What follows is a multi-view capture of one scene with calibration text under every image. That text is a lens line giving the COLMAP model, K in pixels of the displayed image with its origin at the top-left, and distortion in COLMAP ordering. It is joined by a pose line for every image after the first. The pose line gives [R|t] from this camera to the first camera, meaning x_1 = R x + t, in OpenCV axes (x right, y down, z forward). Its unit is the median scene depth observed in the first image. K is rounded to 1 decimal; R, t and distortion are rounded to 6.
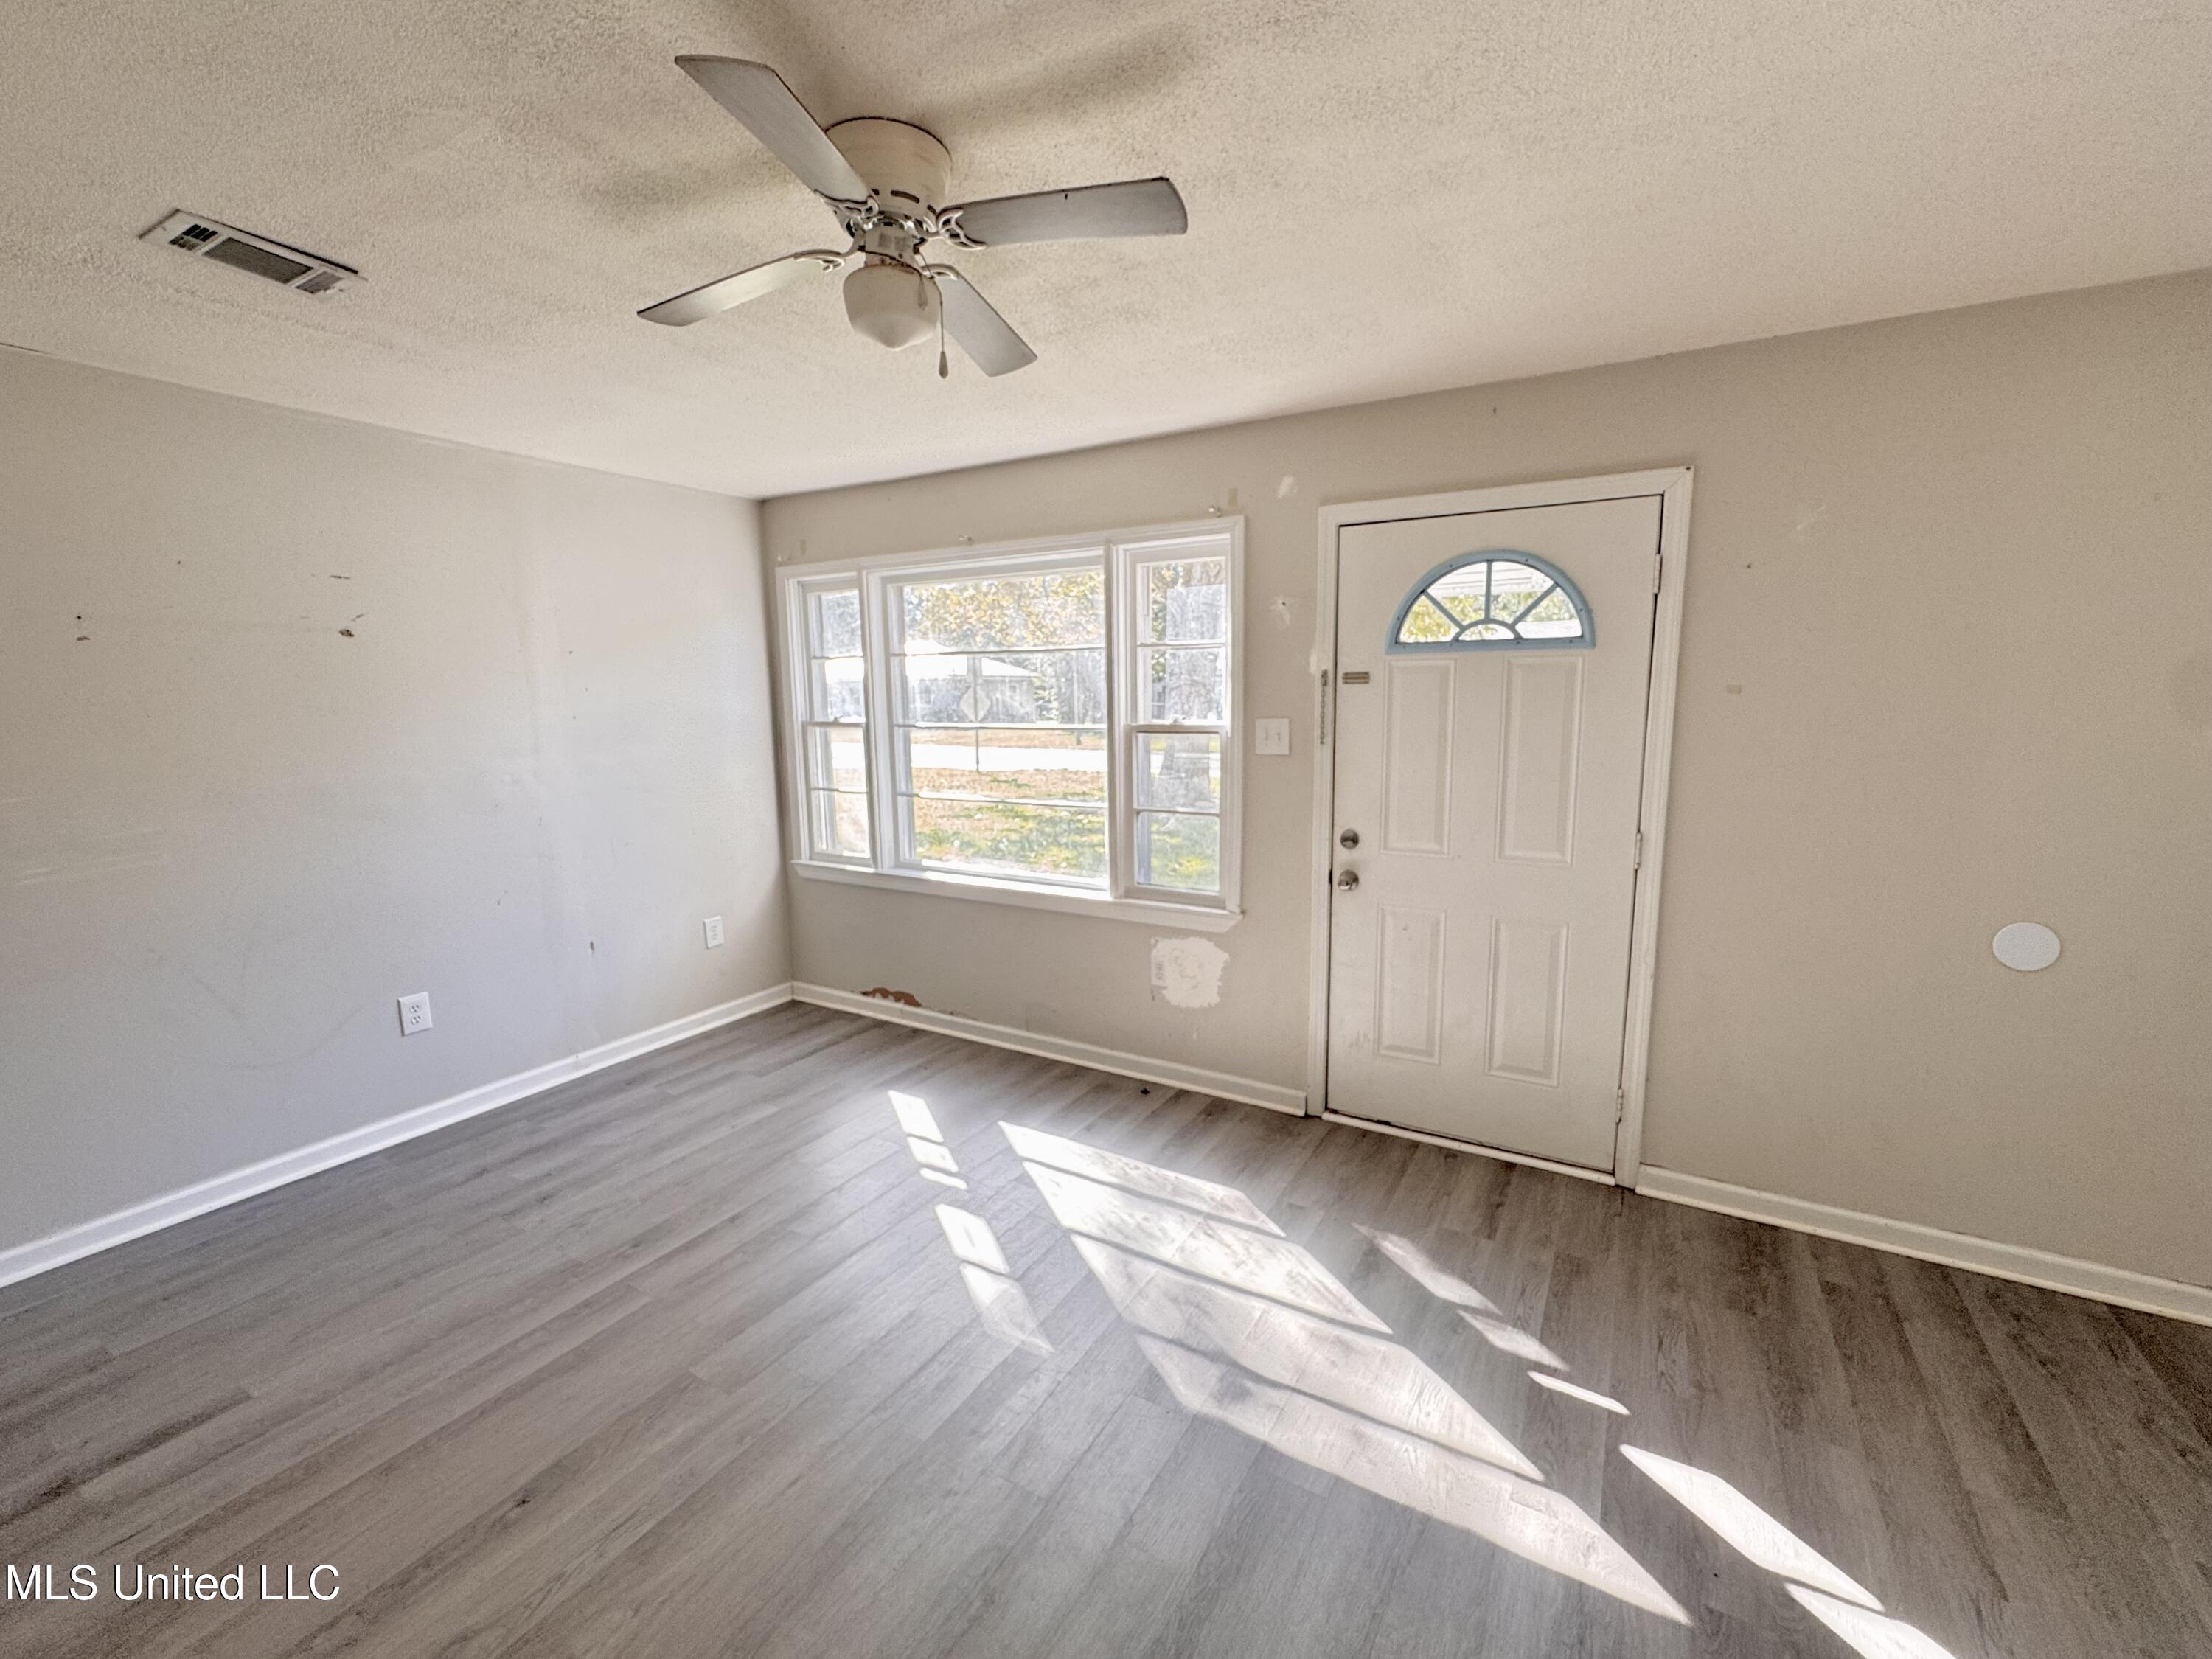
lens RADIAL K [[920.1, 0, 1101.0], [0, 920.1, 831.5], [0, 0, 1]] dist [-0.003530, -0.000556]
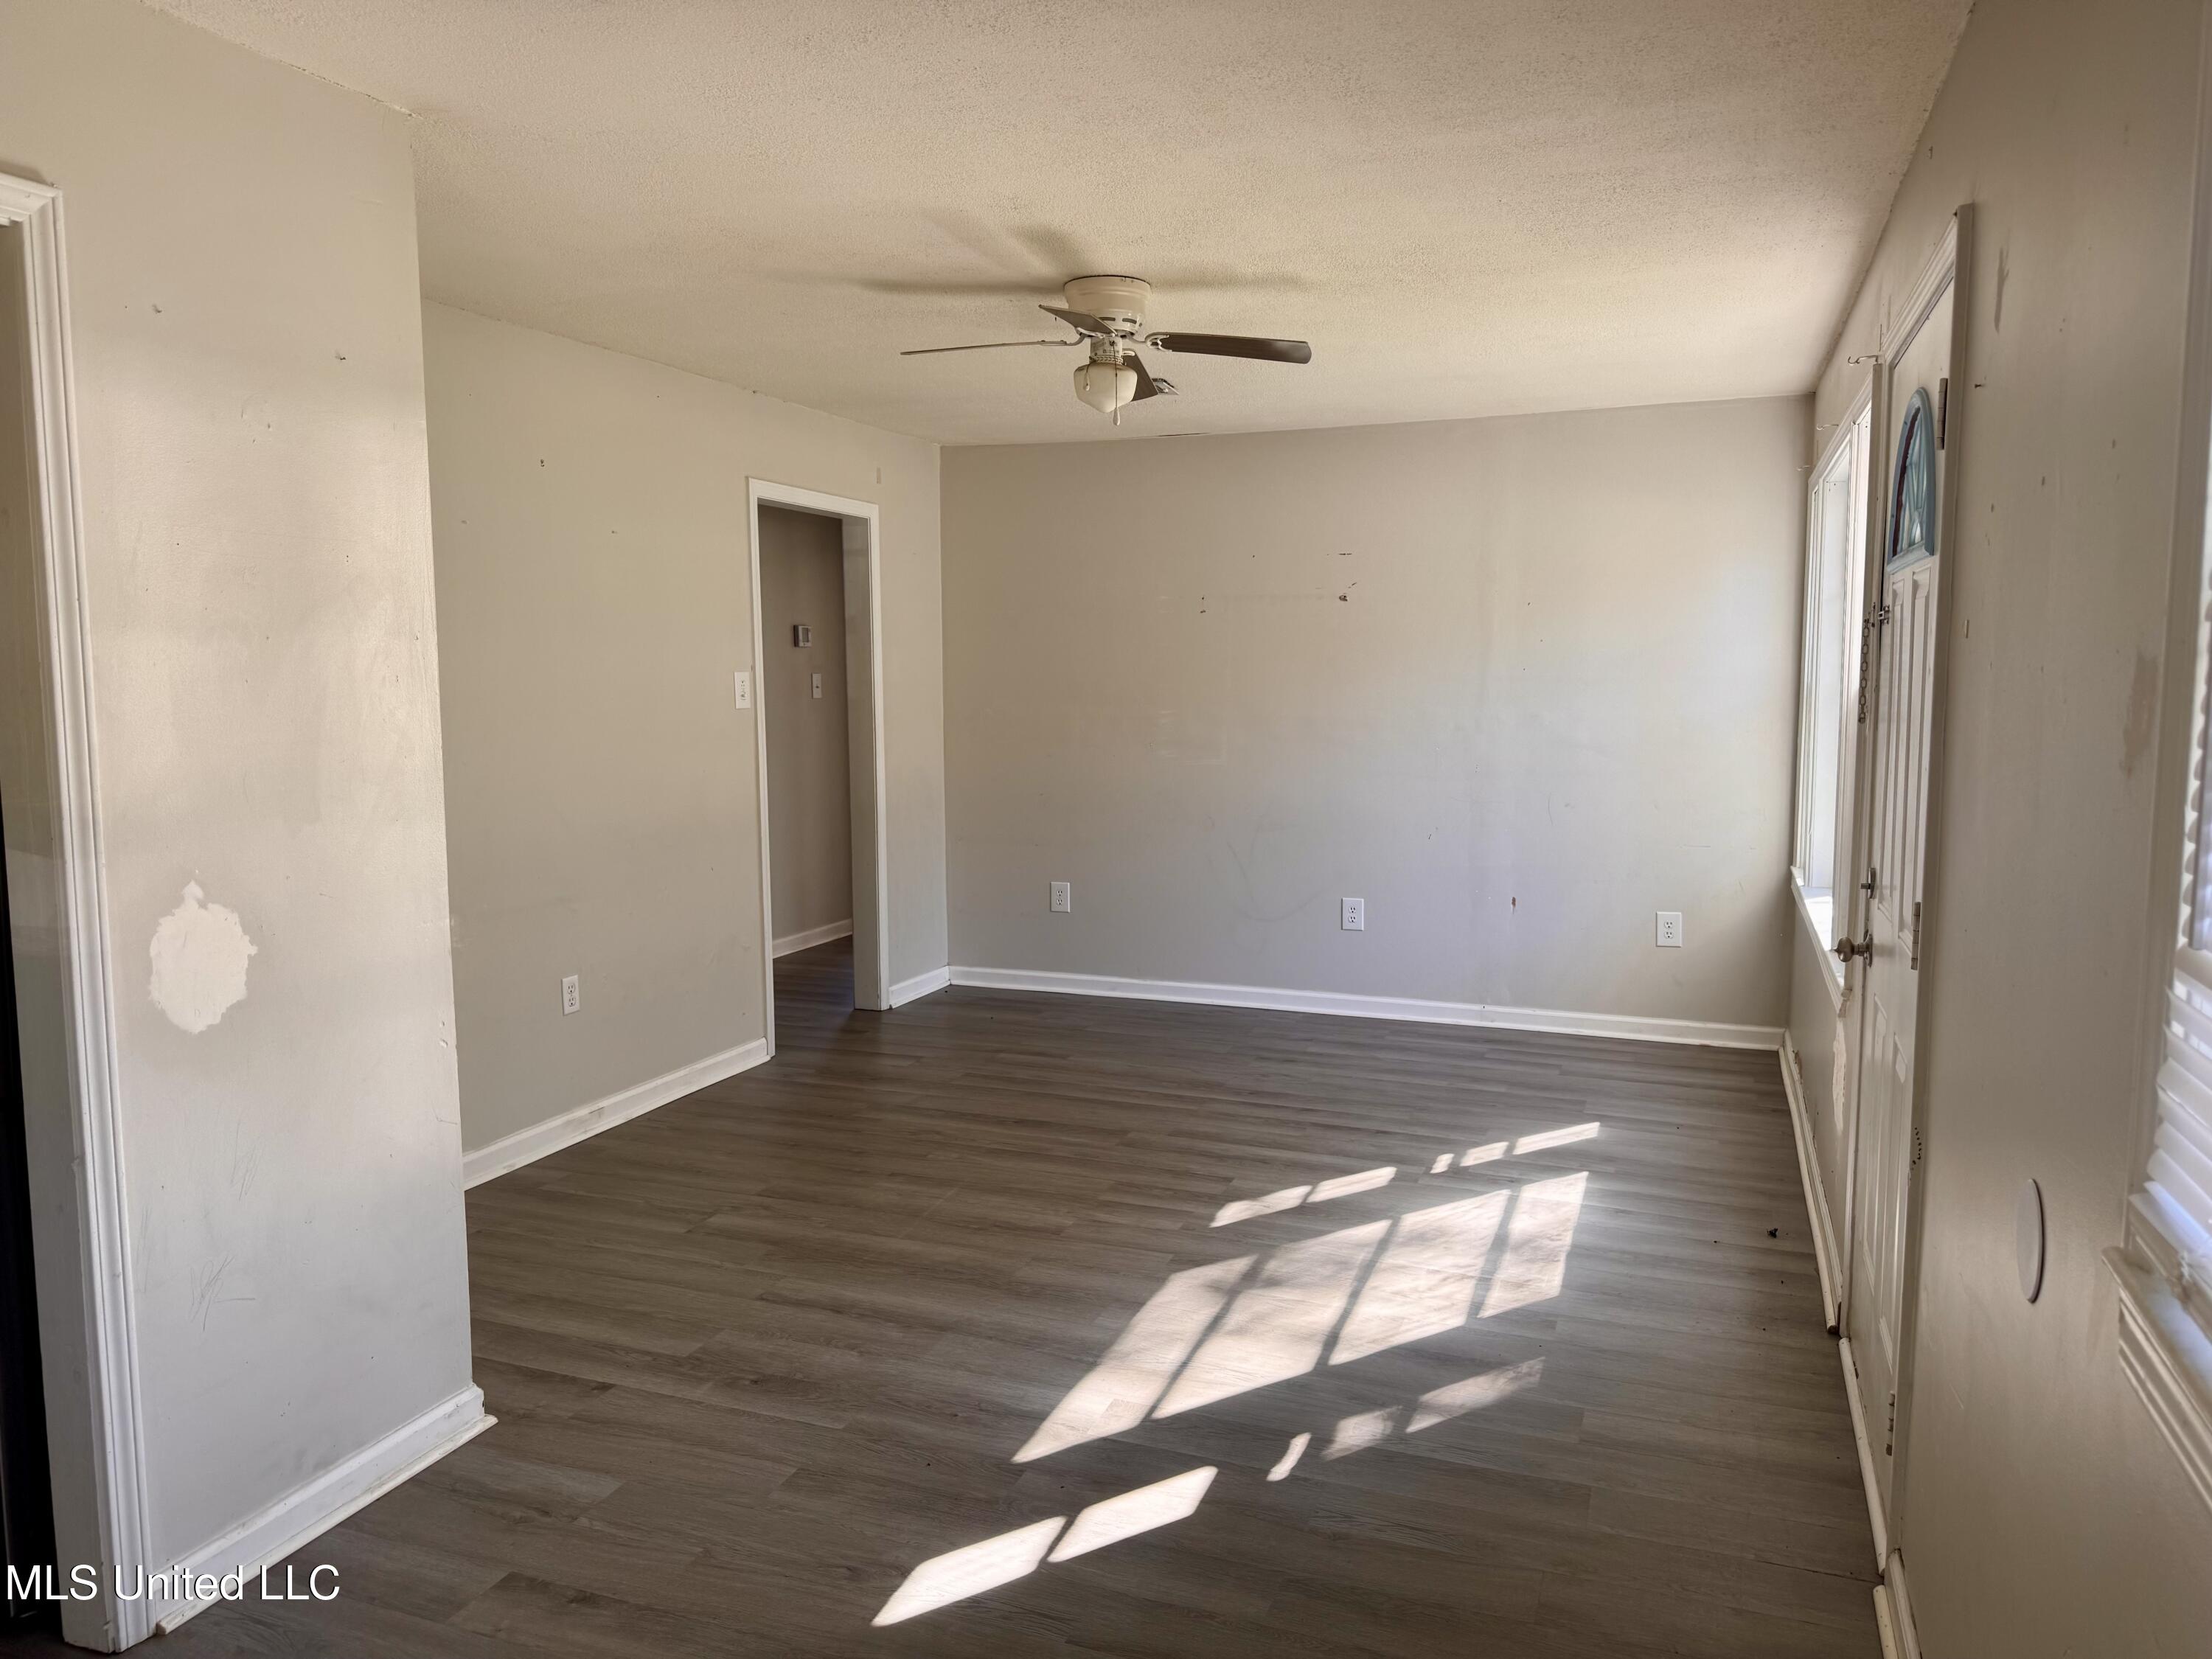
lens RADIAL K [[1535.8, 0, 1106.0], [0, 1535.8, 829.5], [0, 0, 1]] dist [0.032738, -0.069013]
pose [[0.166638, 0.112553, -0.979573, 1.207824], [-0.145984, 0.985331, 0.088380, -0.041210], [0.975152, 0.128275, 0.180624, 0.333401]]
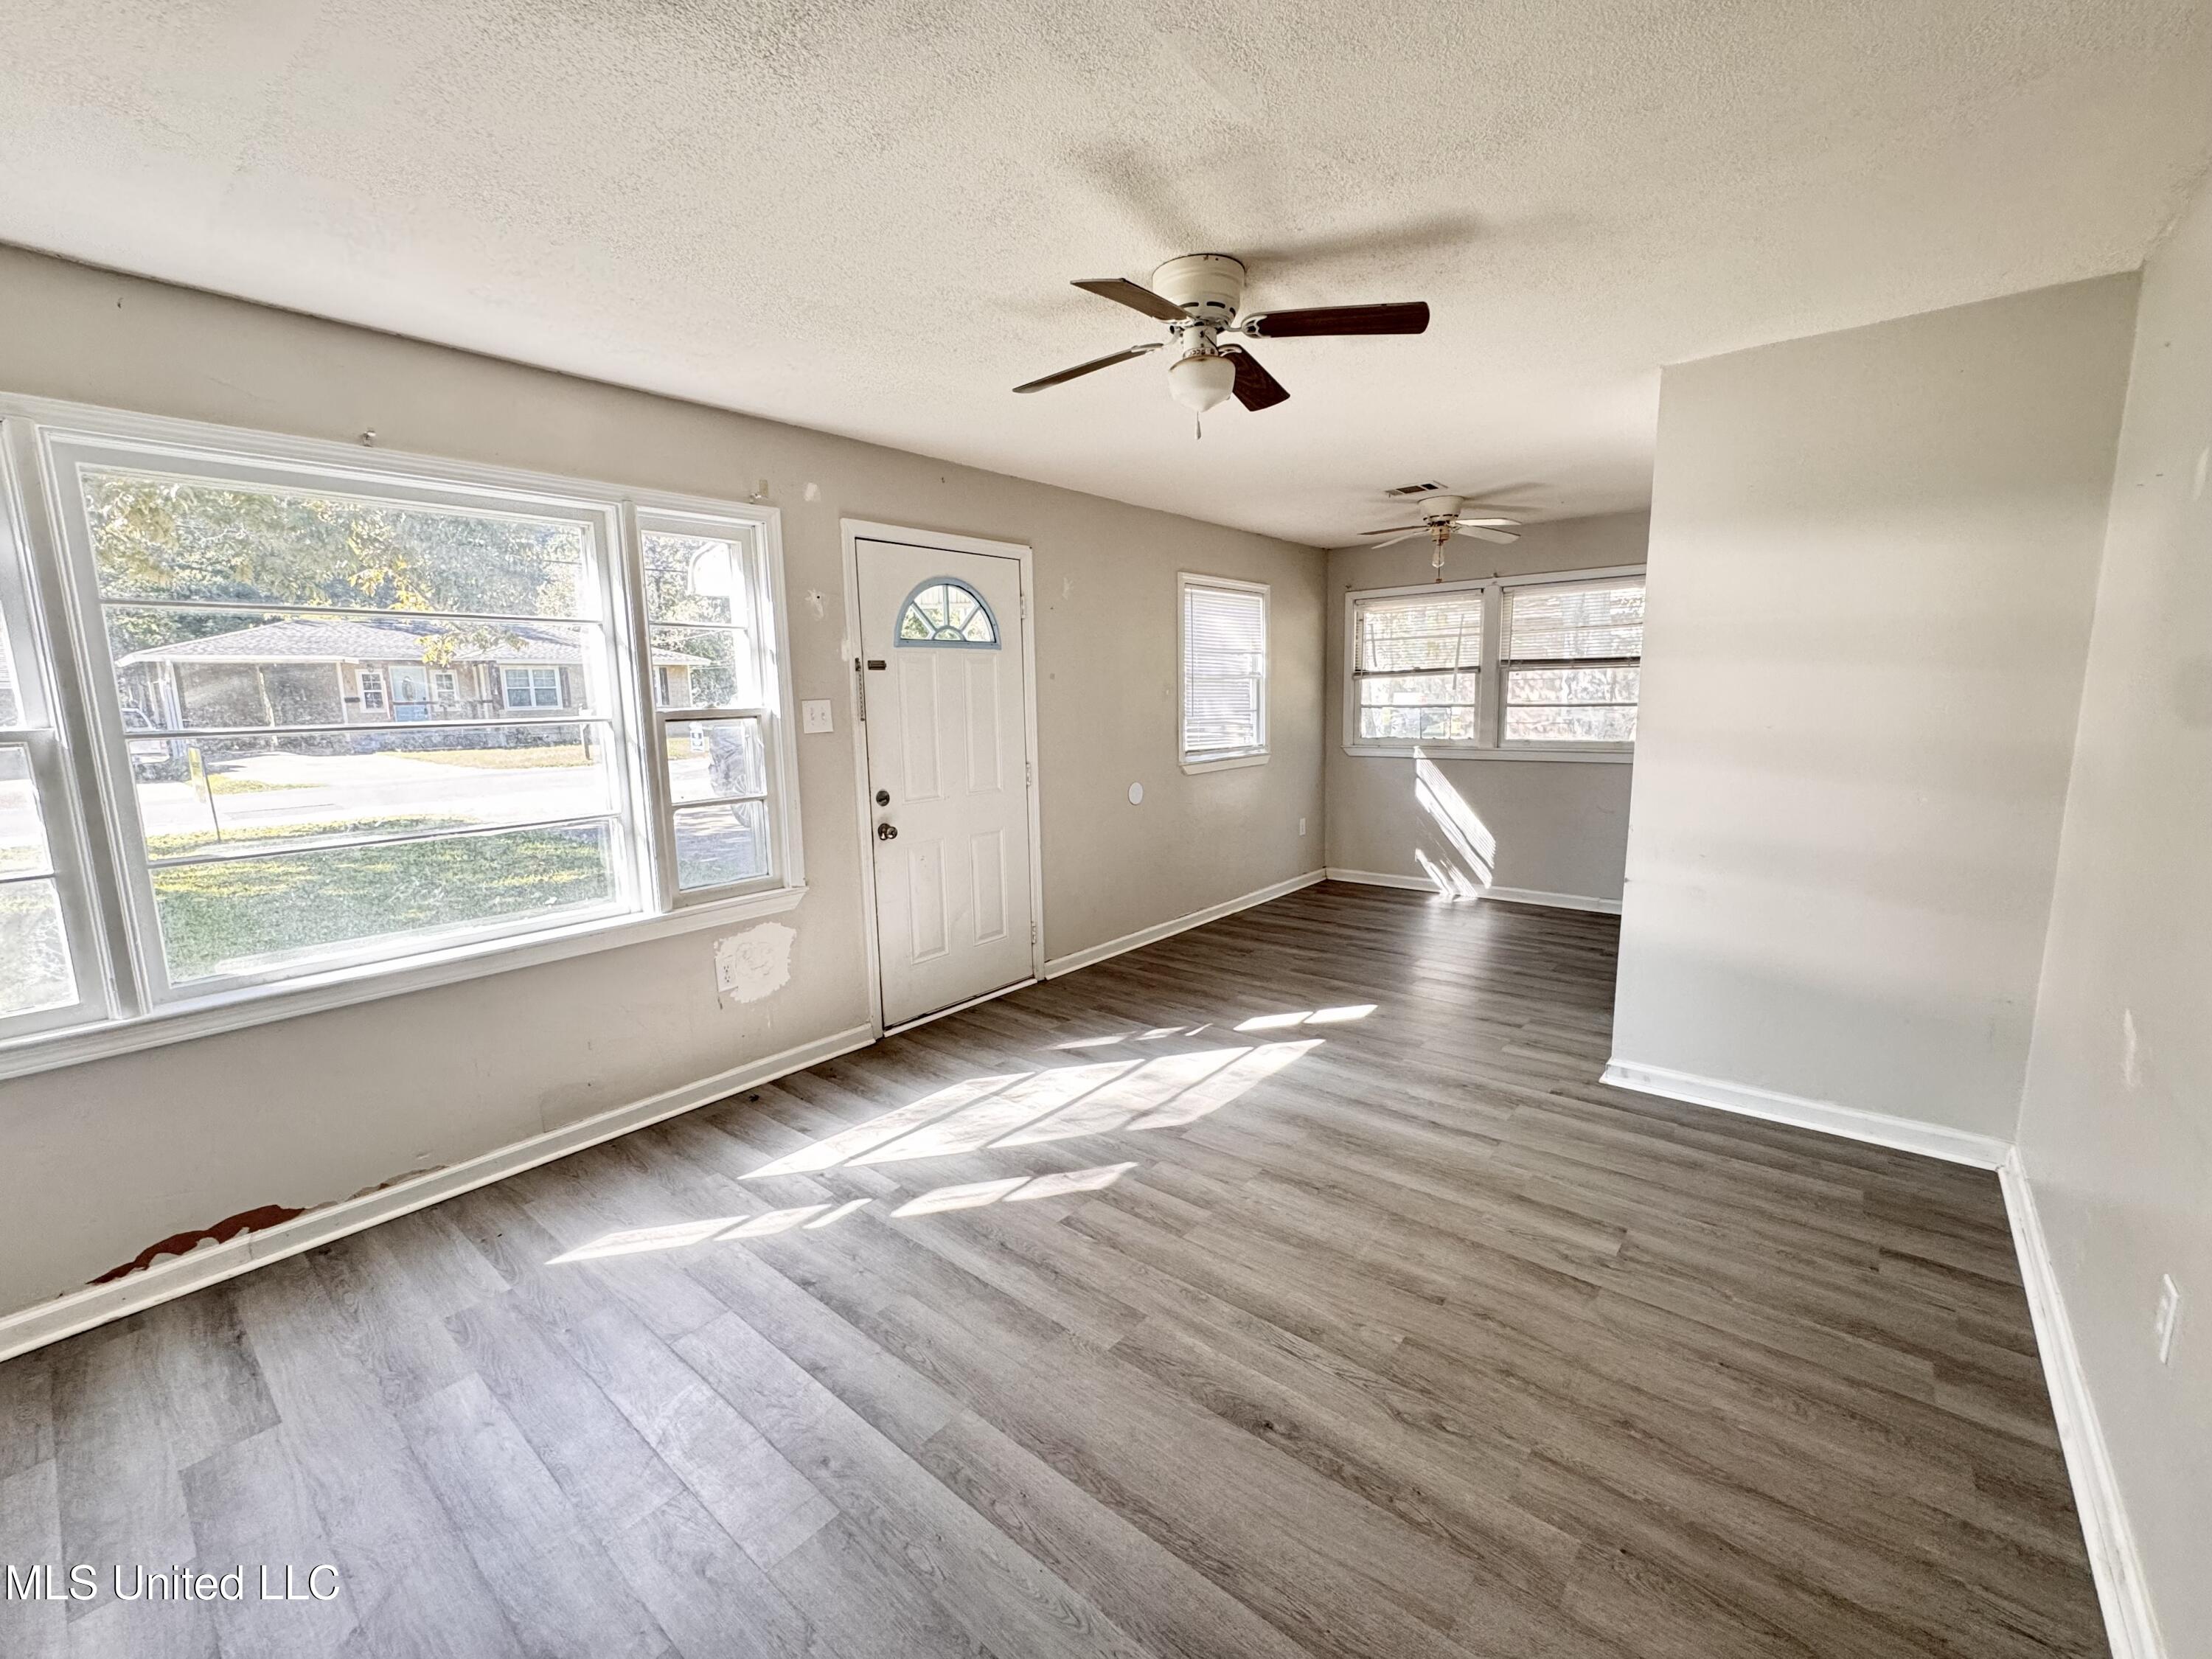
lens RADIAL K [[920.1, 0, 1101.0], [0, 920.1, 831.5], [0, 0, 1]] dist [-0.003530, -0.000556]
pose [[0.164878, -0.144438, 0.975681, -0.904665], [0.163507, 0.979535, 0.117378, -0.044945], [-0.972667, 0.140177, 0.185120, 0.514561]]
